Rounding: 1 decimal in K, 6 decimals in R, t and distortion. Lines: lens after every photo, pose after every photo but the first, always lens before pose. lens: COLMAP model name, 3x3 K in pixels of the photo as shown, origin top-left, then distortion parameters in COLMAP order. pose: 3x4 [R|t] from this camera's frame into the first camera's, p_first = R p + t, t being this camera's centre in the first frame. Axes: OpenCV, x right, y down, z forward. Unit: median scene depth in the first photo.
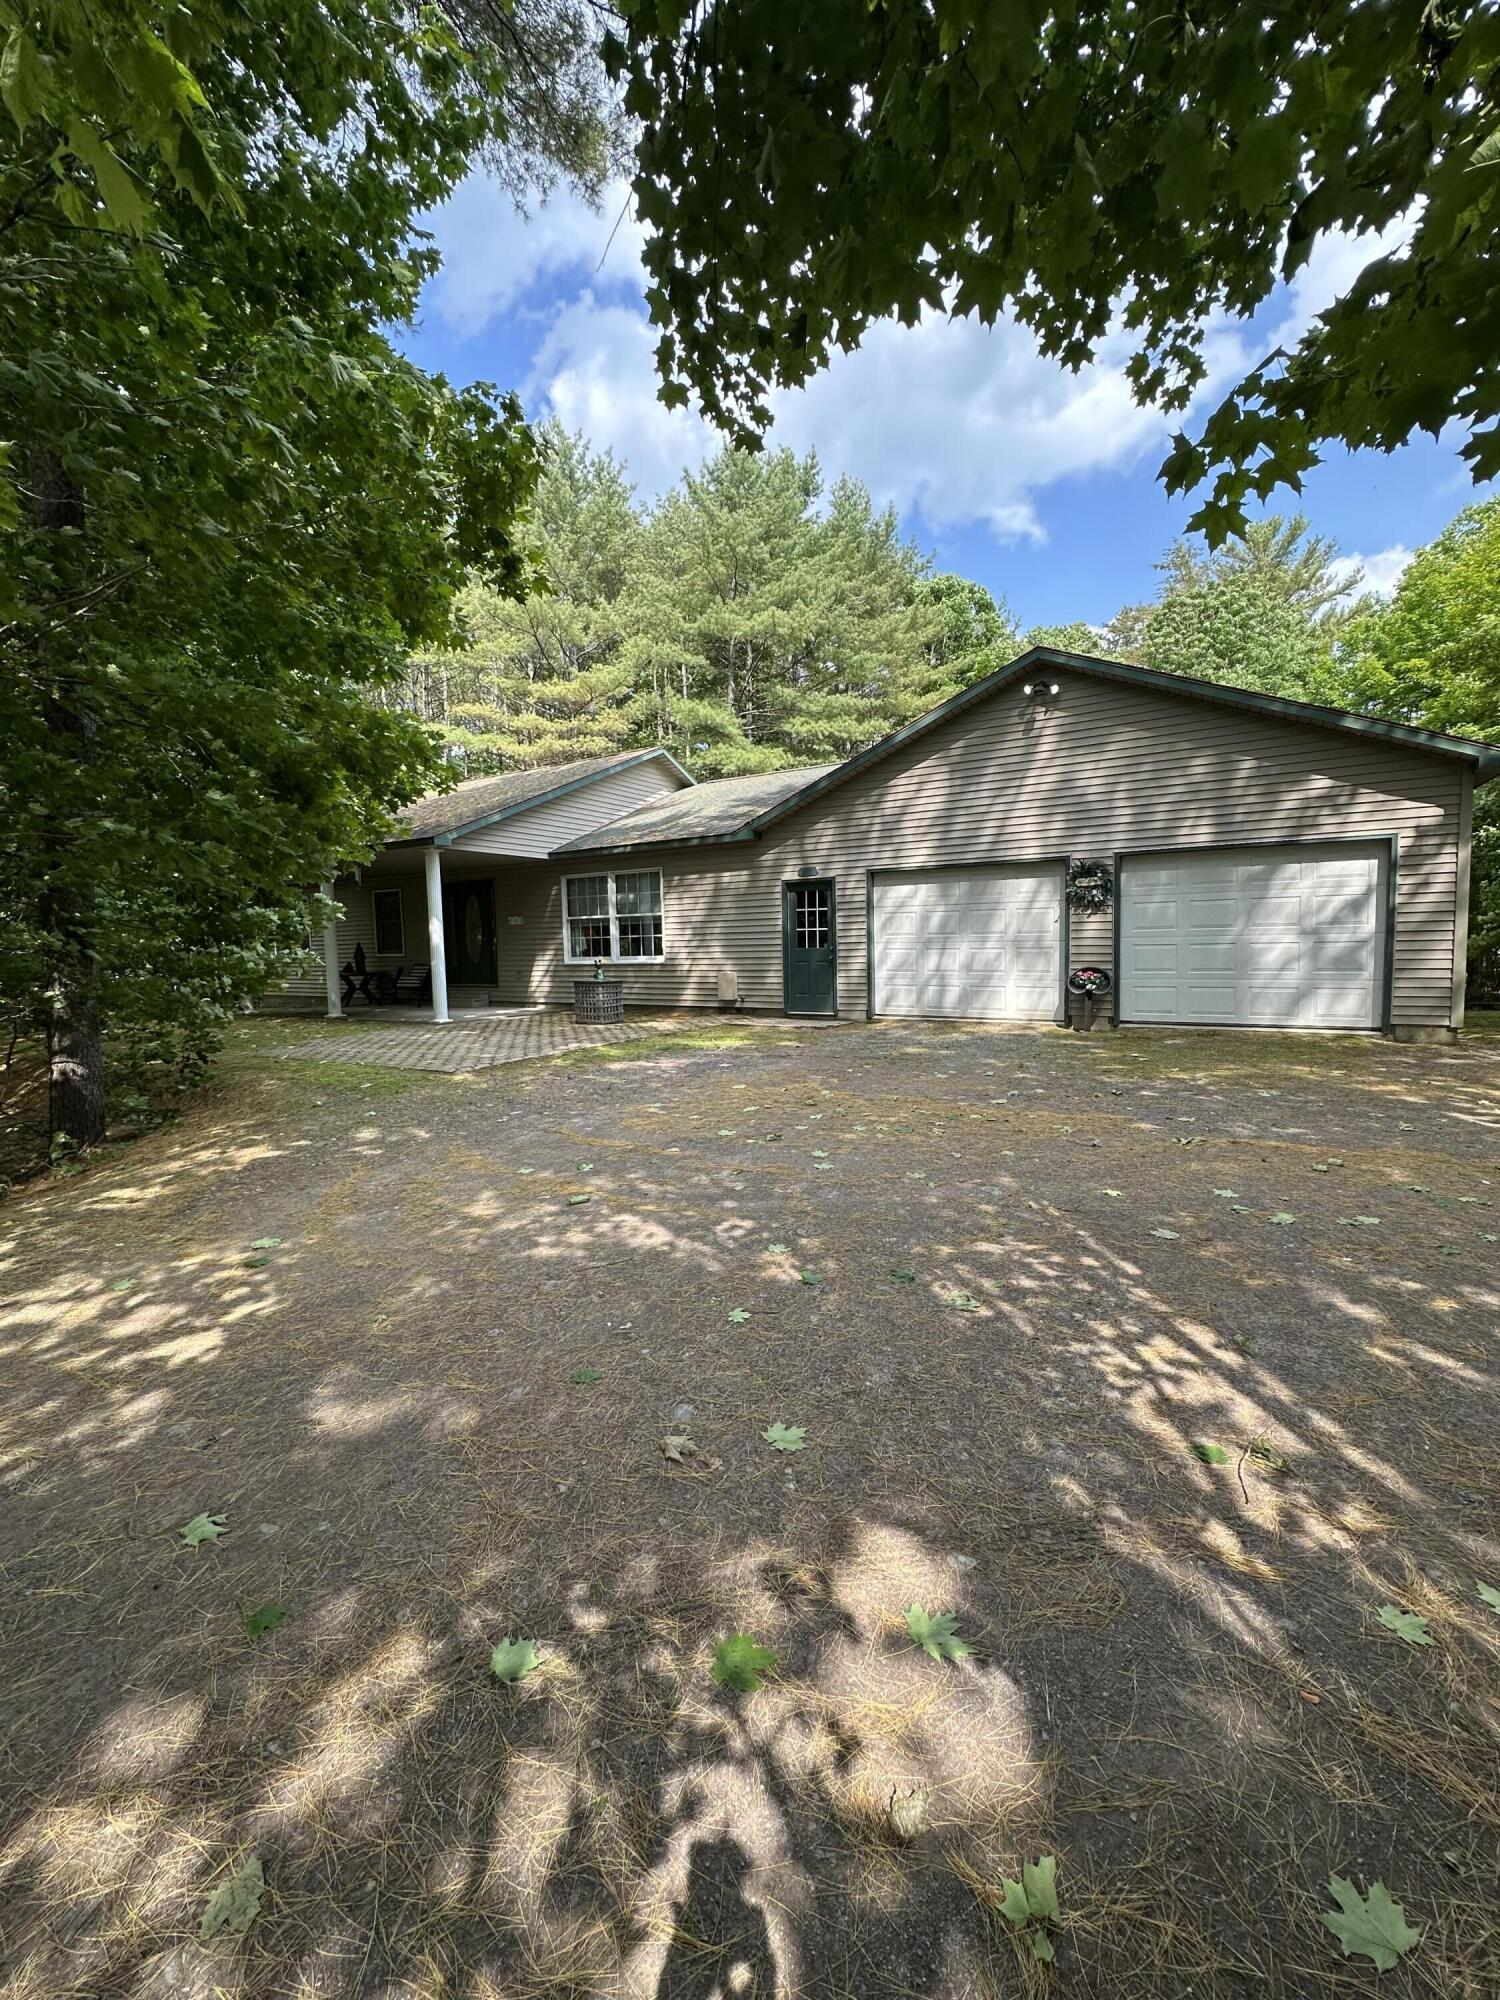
lens RADIAL K [[806.7, 0, 748.4], [0, 806.7, 992.5], [0, 0, 1]] dist [-0.017051, -0.000017]
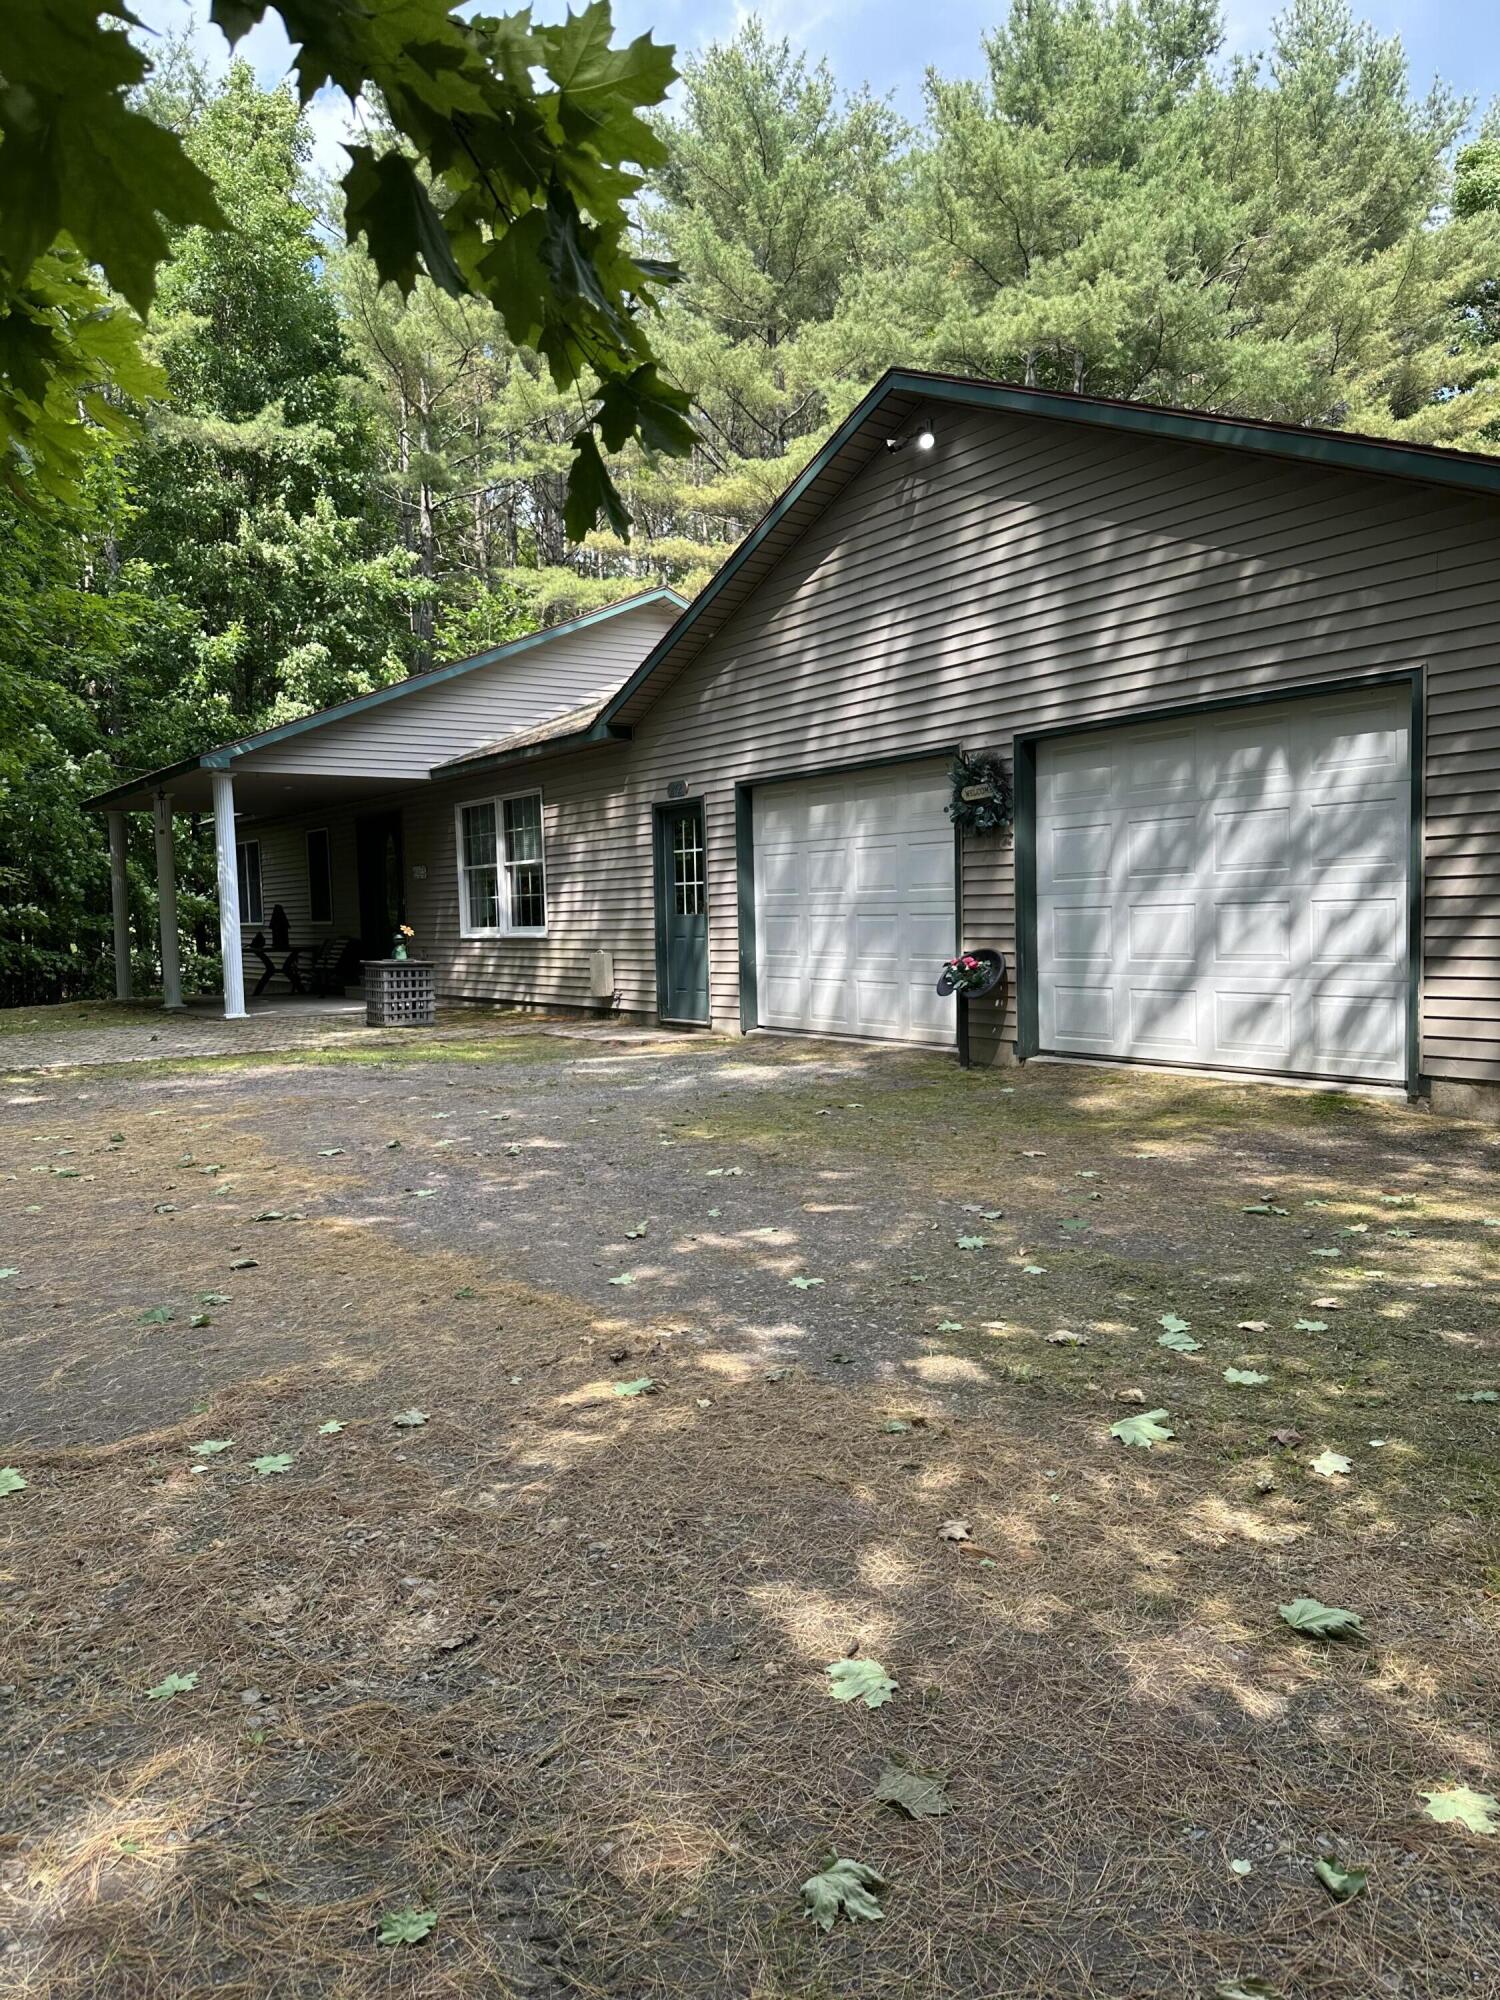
lens RADIAL K [[1405.8, 0, 750.0], [0, 1405.8, 1000.0], [0, 0, 1]] dist [0.124508, -0.209152]
pose [[0.914024, 0.024452, -0.404922, 0.536442], [-0.021500, 0.999699, 0.011836, -0.003805], [0.405089, -0.002113, 0.914275, 0.045195]]
